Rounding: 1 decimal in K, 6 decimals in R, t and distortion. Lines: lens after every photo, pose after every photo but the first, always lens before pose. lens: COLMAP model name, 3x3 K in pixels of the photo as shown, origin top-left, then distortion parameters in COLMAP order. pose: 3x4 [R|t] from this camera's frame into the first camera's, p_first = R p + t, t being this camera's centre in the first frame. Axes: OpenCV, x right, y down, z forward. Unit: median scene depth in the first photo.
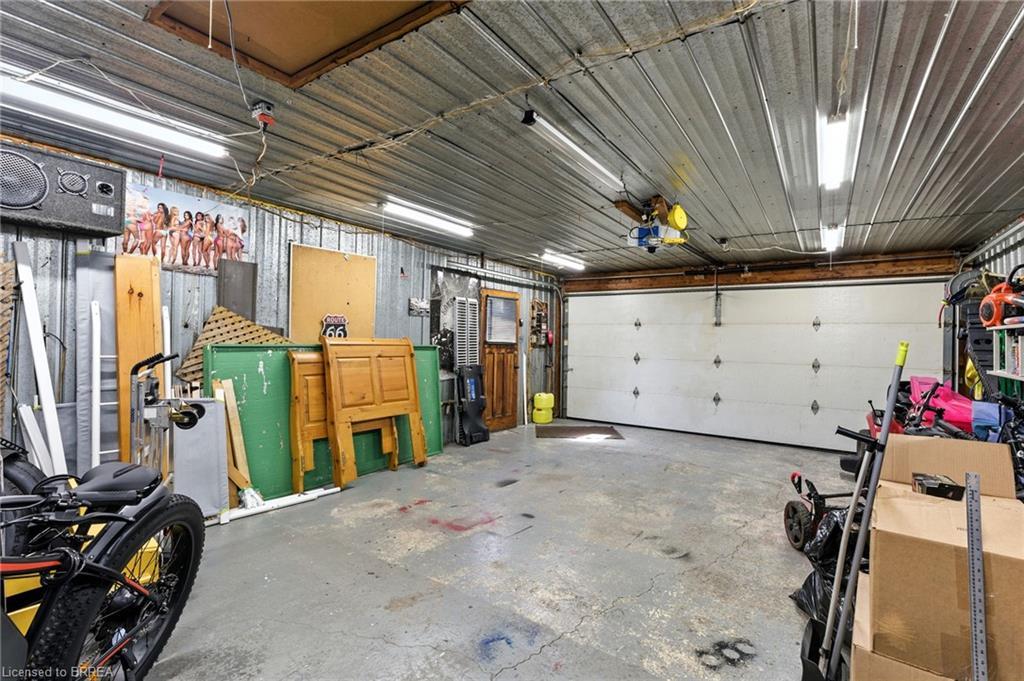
lens RADIAL K [[458.2, 0, 512.0], [0, 458.2, 340.5], [0, 0, 1]] dist [0.000971, -0.000024]
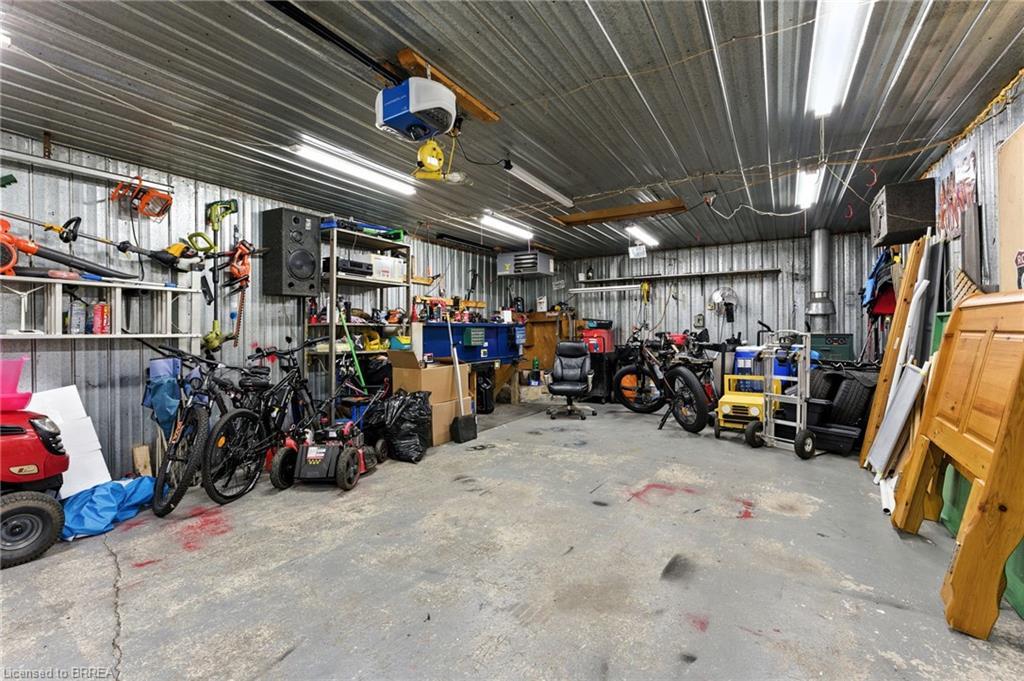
lens RADIAL K [[458.2, 0, 512.0], [0, 458.2, 340.5], [0, 0, 1]] dist [0.000971, -0.000024]
pose [[-0.997844, -0.010136, -0.064847, 0.257926], [-0.011548, 0.999704, 0.021437, 0.051980], [0.064611, 0.022139, -0.997665, 1.816007]]
